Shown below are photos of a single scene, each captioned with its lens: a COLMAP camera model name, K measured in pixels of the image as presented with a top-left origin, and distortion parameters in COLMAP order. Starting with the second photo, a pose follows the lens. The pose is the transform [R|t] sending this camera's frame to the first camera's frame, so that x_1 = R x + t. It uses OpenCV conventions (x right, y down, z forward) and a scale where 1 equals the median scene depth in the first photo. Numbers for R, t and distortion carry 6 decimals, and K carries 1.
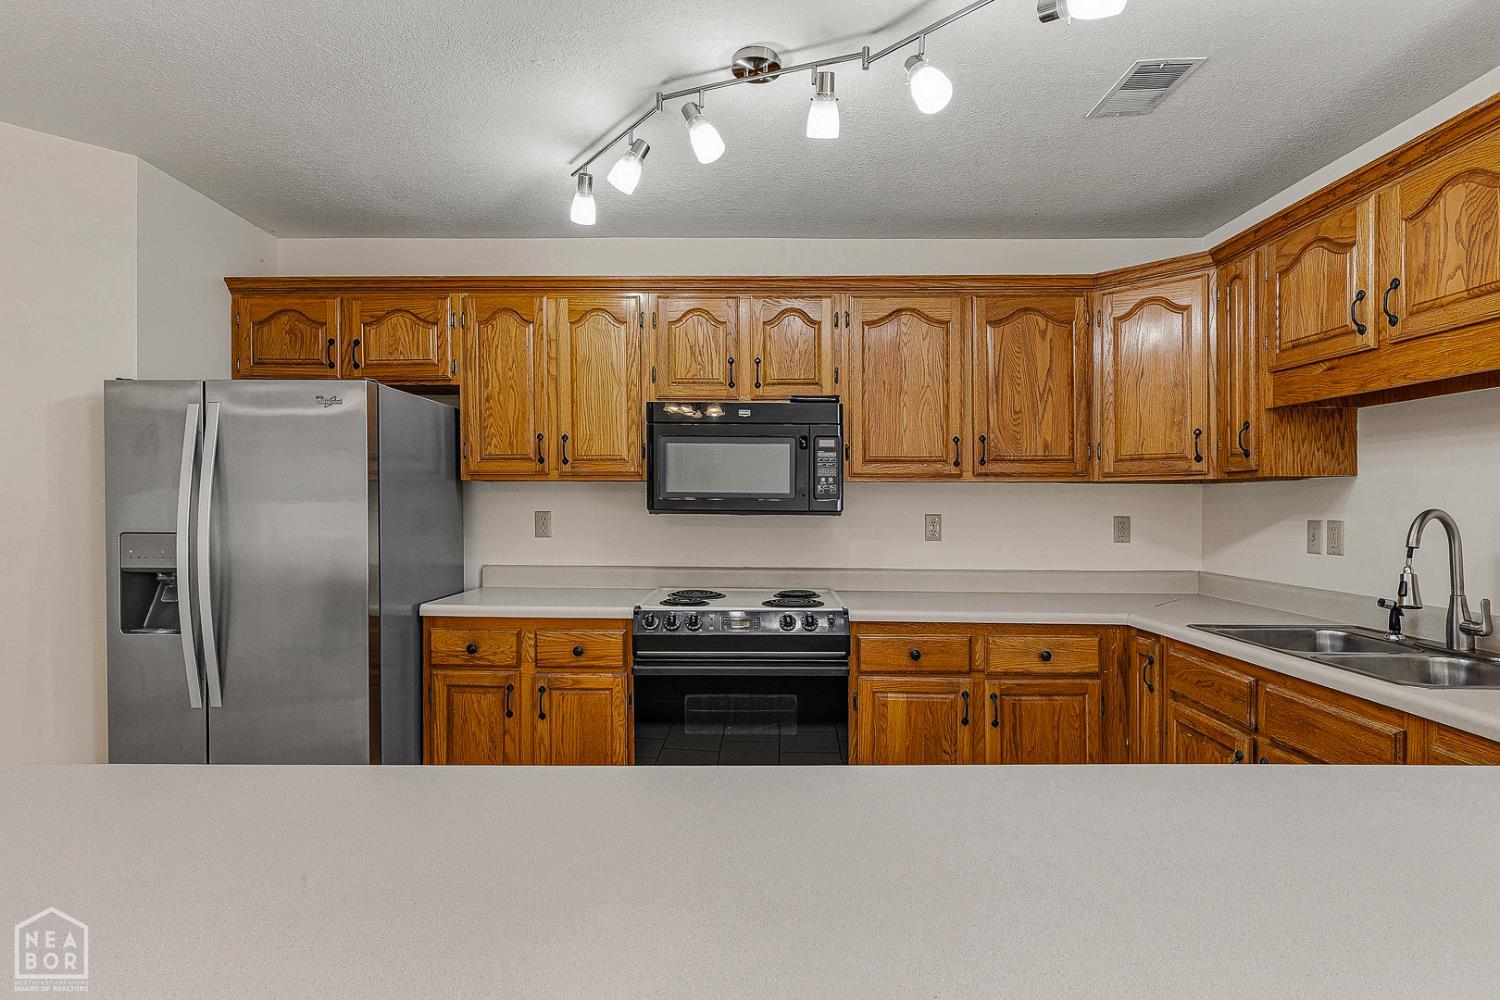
lens RADIAL K [[760.4, 0, 751.3], [0, 760.4, 504.8], [0, 0, 1]] dist [0.000688, -0.000008]
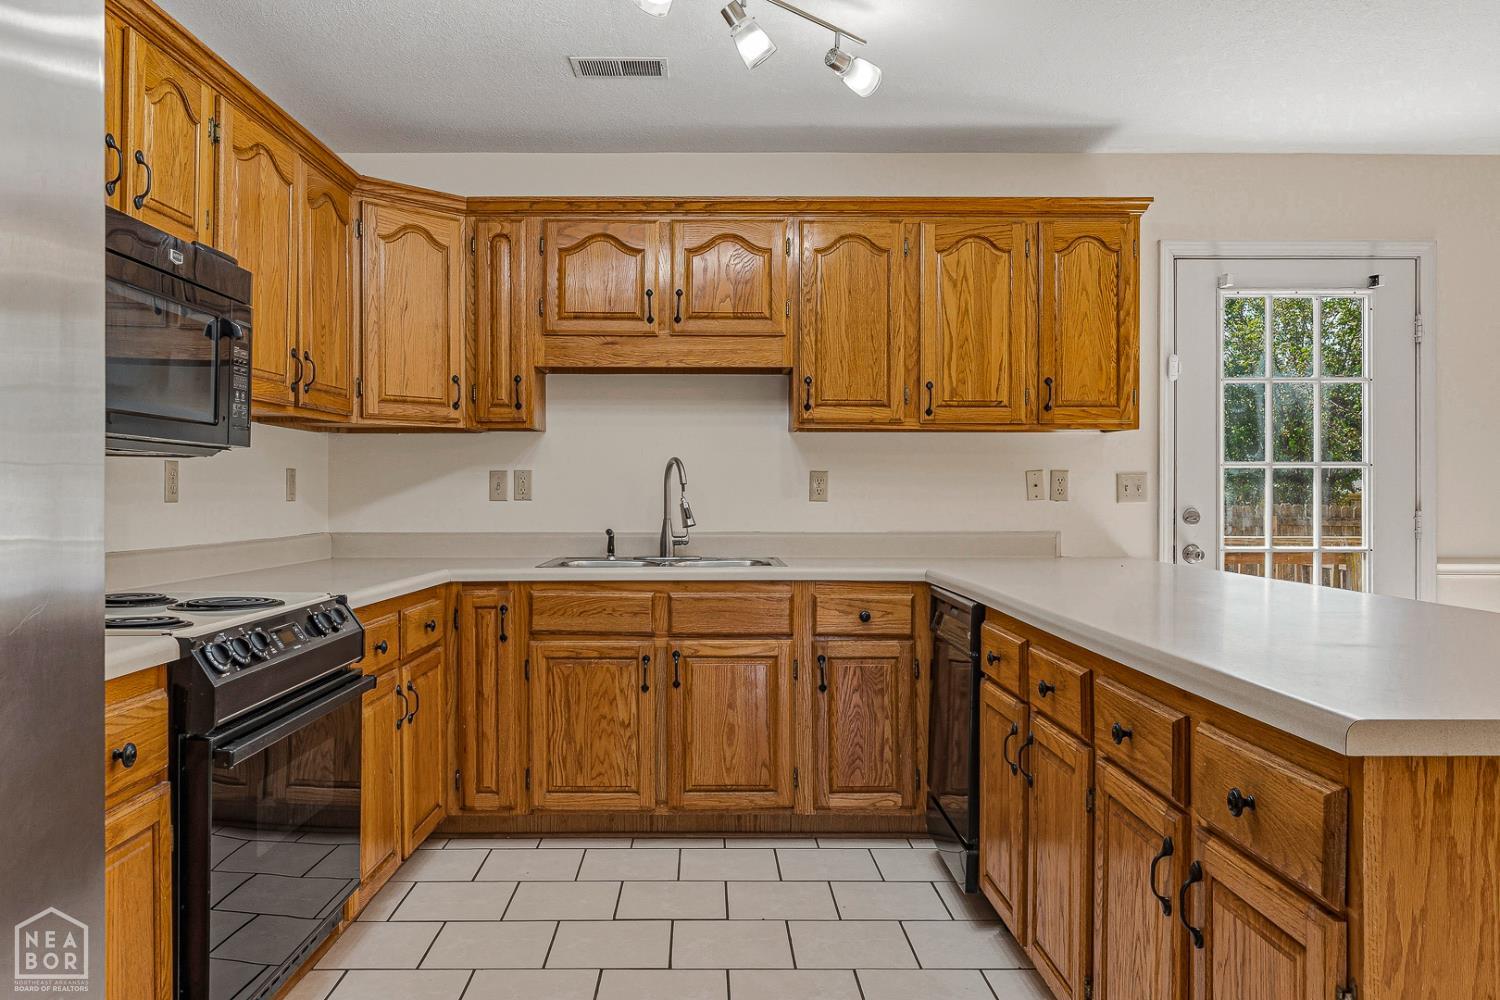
lens RADIAL K [[1106.5, 0, 717.5], [0, 1106.5, 497.3], [0, 0, 1]] dist [-0.001720, -0.001645]
pose [[0.004016, -0.009413, 0.999948, -0.803041], [0.004252, 0.999947, 0.009396, 0.042584], [-0.999983, 0.004215, 0.004055, 0.637975]]
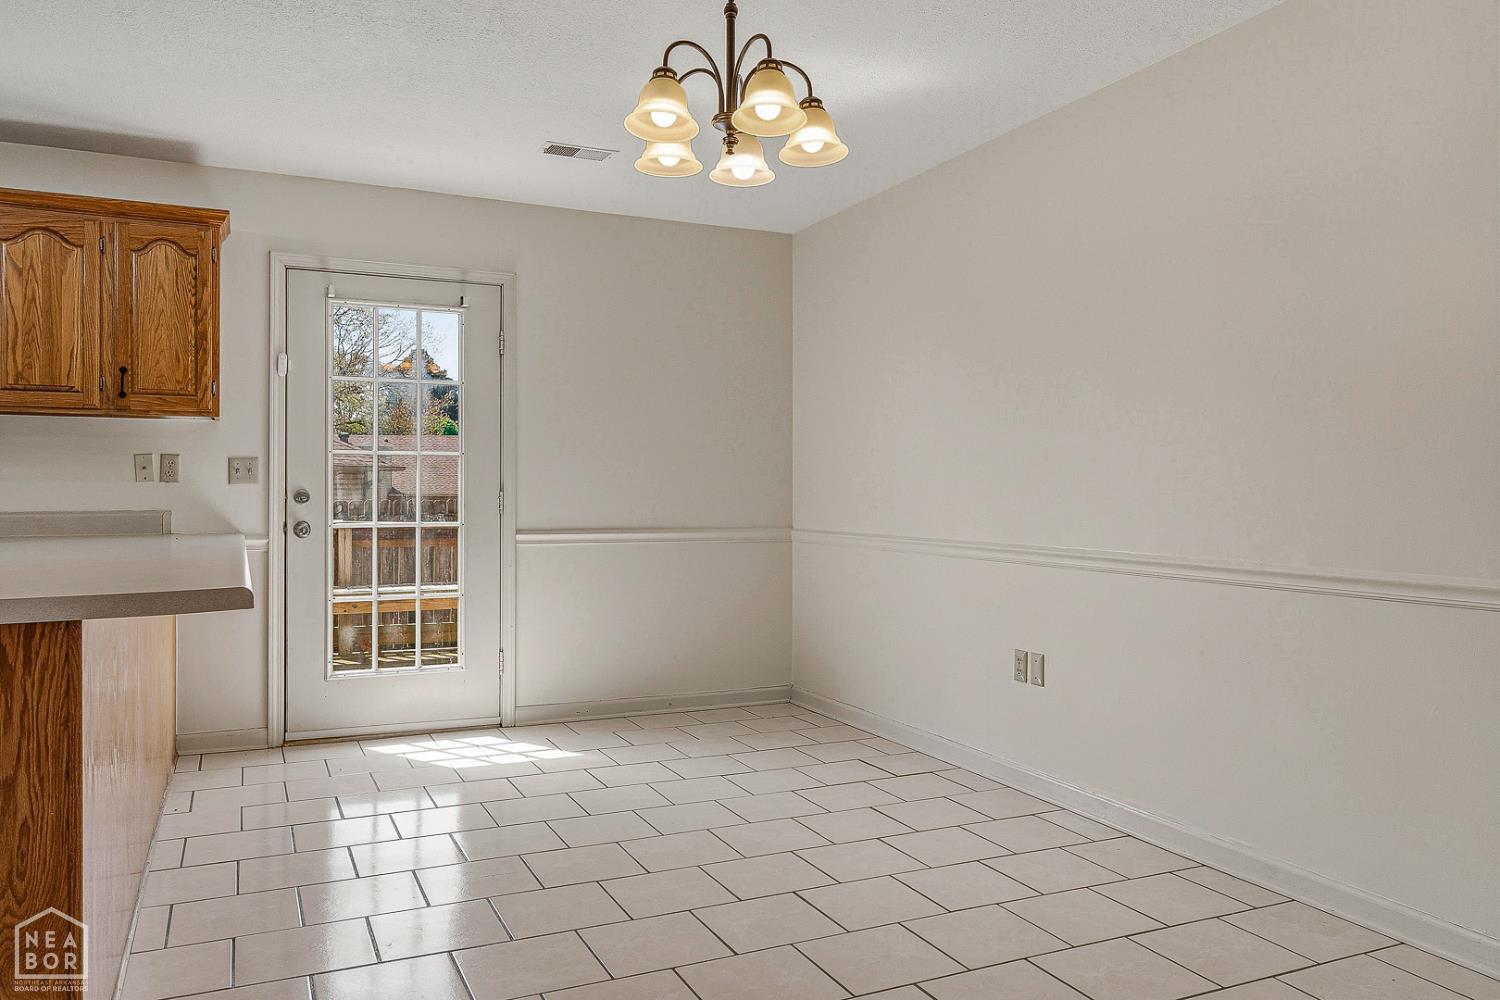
lens RADIAL K [[1096.9, 0, 754.4], [0, 1096.9, 499.9], [0, 0, 1]] dist [0.003883, 0.000579]
pose [[-0.421172, -0.011355, 0.906910, -1.125317], [0.000265, 0.999920, 0.012643, 0.069223], [-0.906981, 0.005565, -0.421136, 0.080931]]
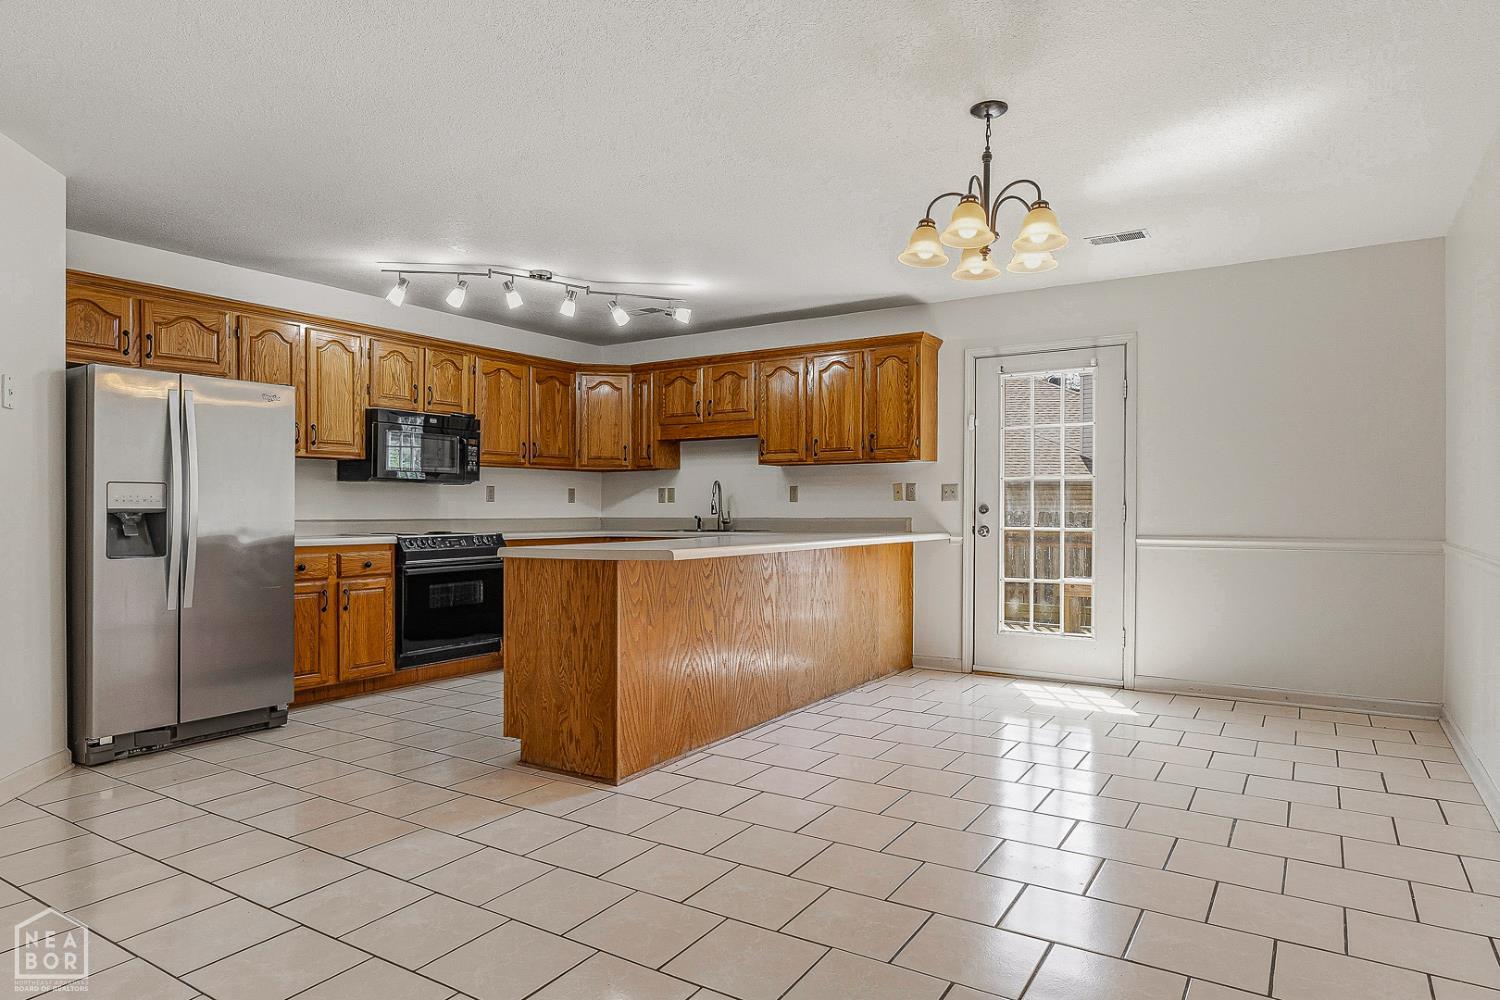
lens RADIAL K [[889.0, 0, 755.6], [0, 889.0, 514.2], [0, 0, 1]] dist [0.001712, 0.001038]
pose [[0.536843, -0.010261, 0.843619, -1.311572], [0.008109, 0.999943, 0.007002, 0.077944], [-0.843643, 0.003082, 0.536896, -0.654367]]
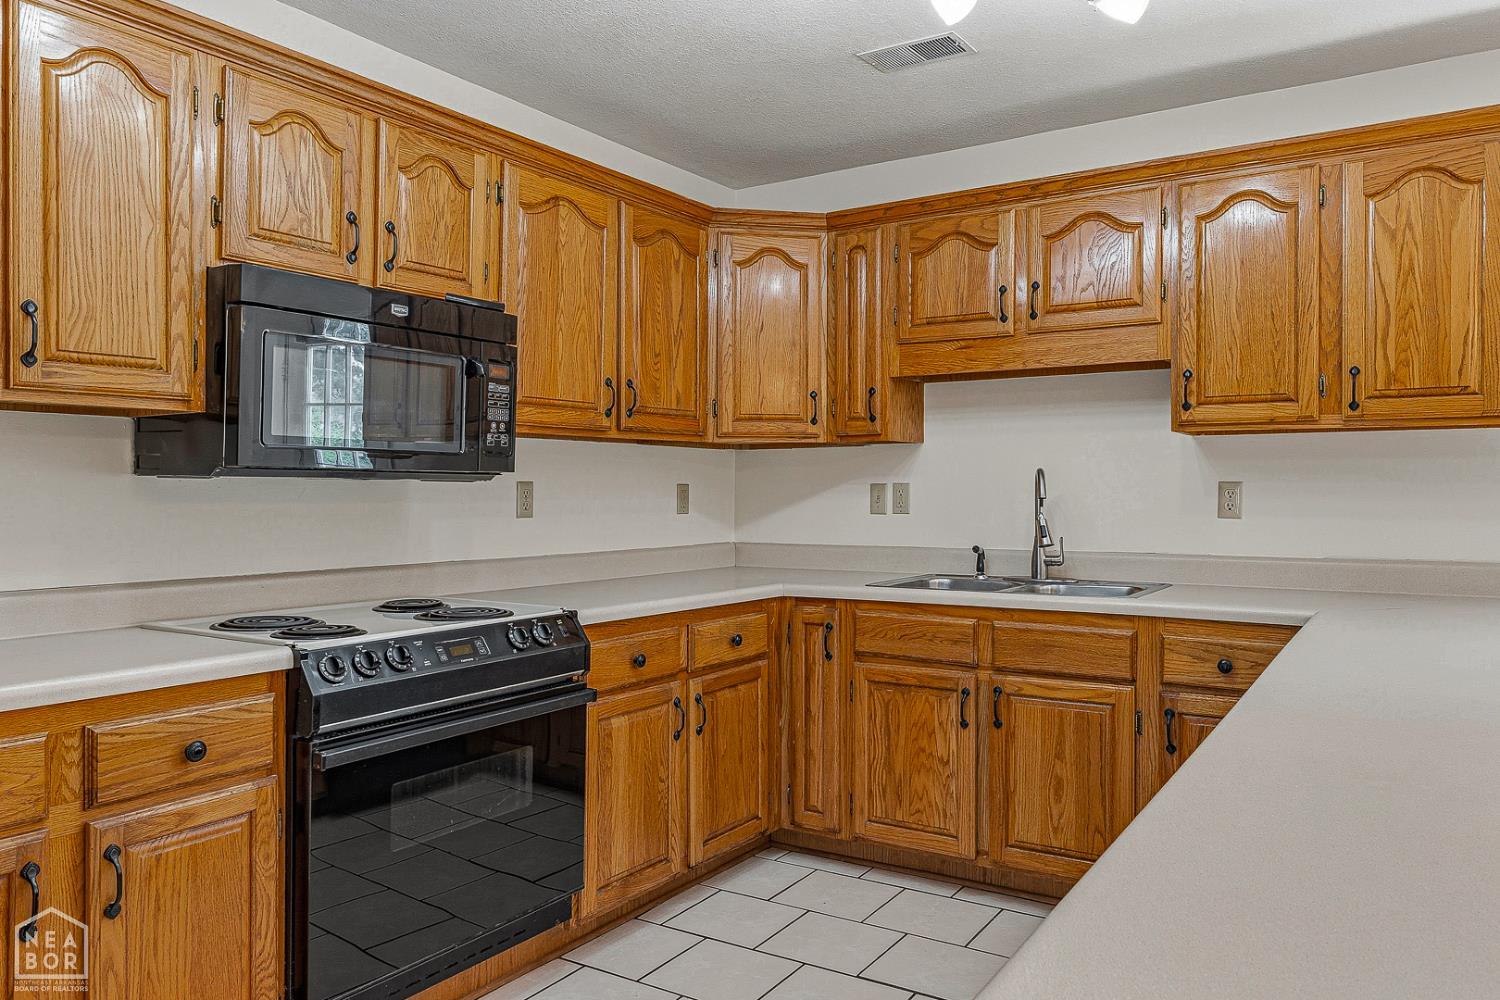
lens RADIAL K [[1056.6, 0, 756.4], [0, 1056.6, 484.9], [0, 0, 1]] dist [-0.001894, 0.003294]
pose [[0.538084, -0.000391, 0.842891, -0.585962], [0.008298, 0.999954, -0.004833, 0.026509], [-0.842851, 0.009594, 0.538062, 0.316922]]
